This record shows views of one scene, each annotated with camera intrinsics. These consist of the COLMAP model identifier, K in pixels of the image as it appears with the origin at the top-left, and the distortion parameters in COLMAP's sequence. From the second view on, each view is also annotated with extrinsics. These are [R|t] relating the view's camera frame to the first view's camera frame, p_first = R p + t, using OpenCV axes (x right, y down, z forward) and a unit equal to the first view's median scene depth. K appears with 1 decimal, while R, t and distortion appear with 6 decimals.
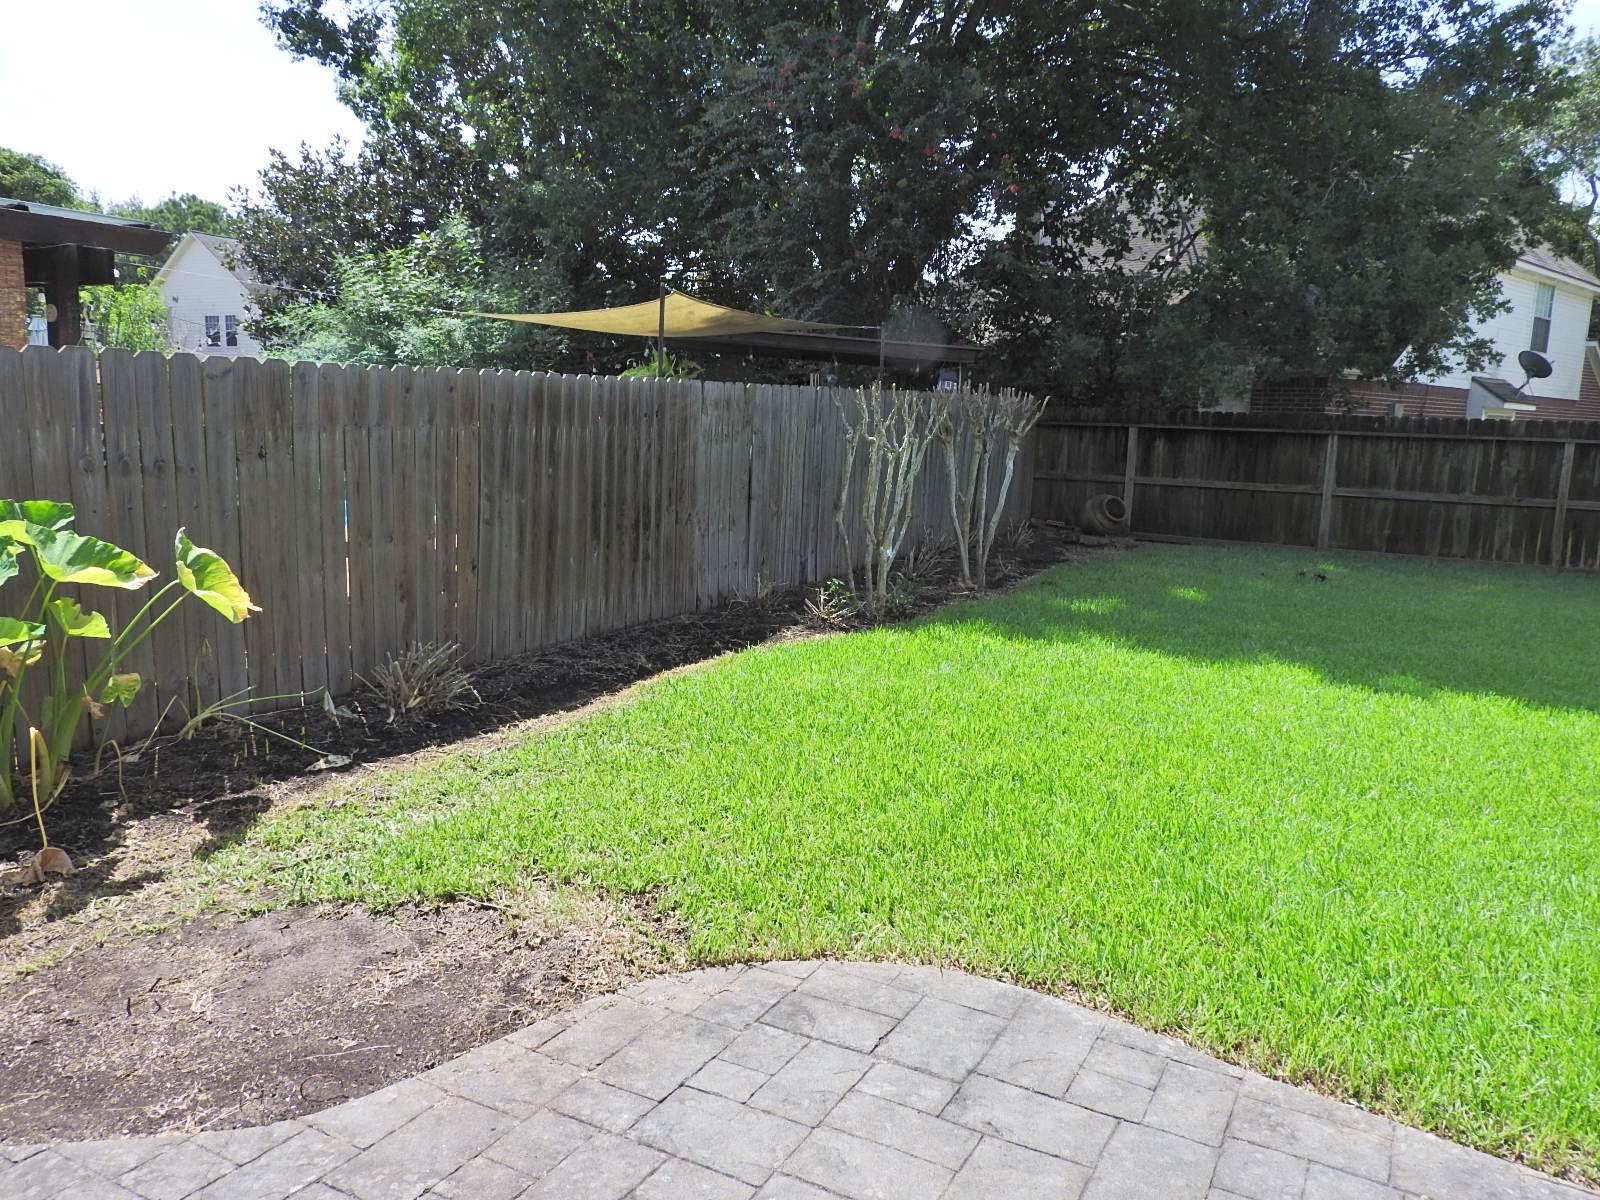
lens RADIAL K [[1139.6, 0, 800.6], [0, 1139.6, 600.9], [0, 0, 1]] dist [0.006333, -0.001127]
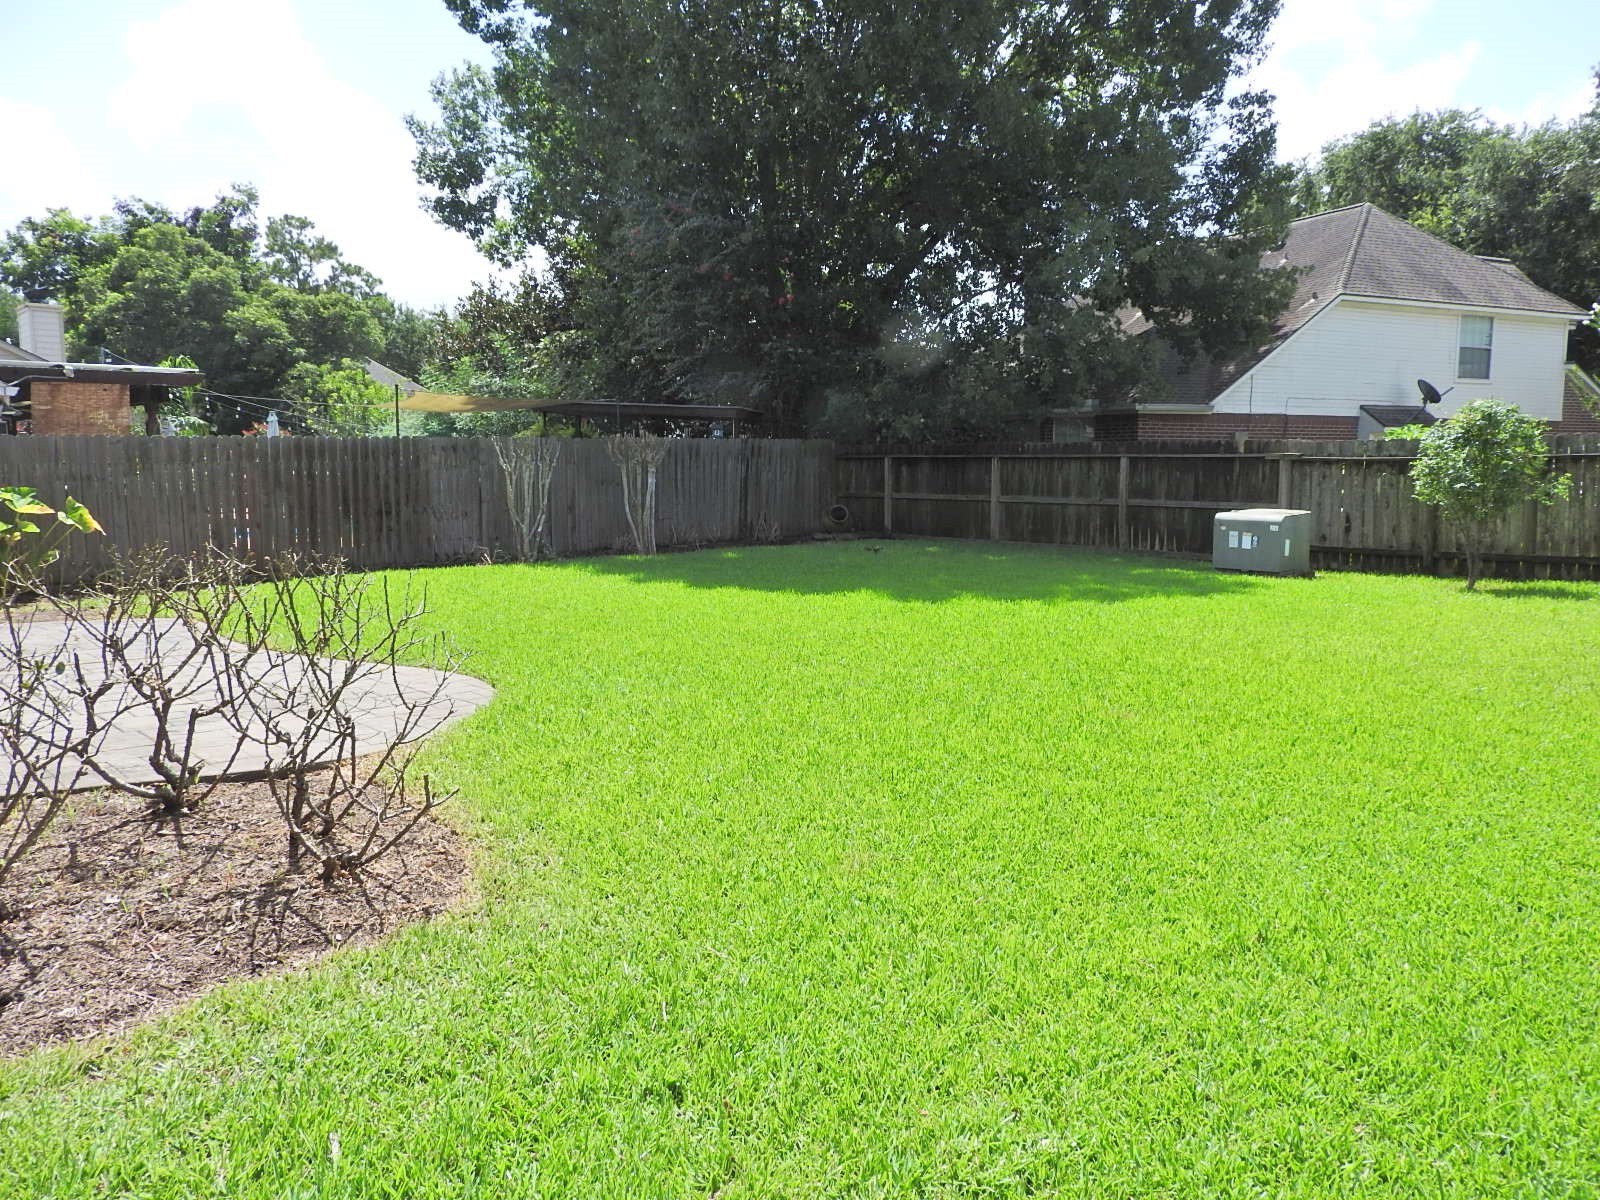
lens RADIAL K [[1139.6, 0, 800.6], [0, 1139.6, 600.9], [0, 0, 1]] dist [0.006333, -0.001127]
pose [[0.957801, 0.001818, -0.287425, 0.632685], [-0.015776, 0.998805, -0.046252, 0.093528], [0.286998, 0.048835, 0.956686, -0.370084]]
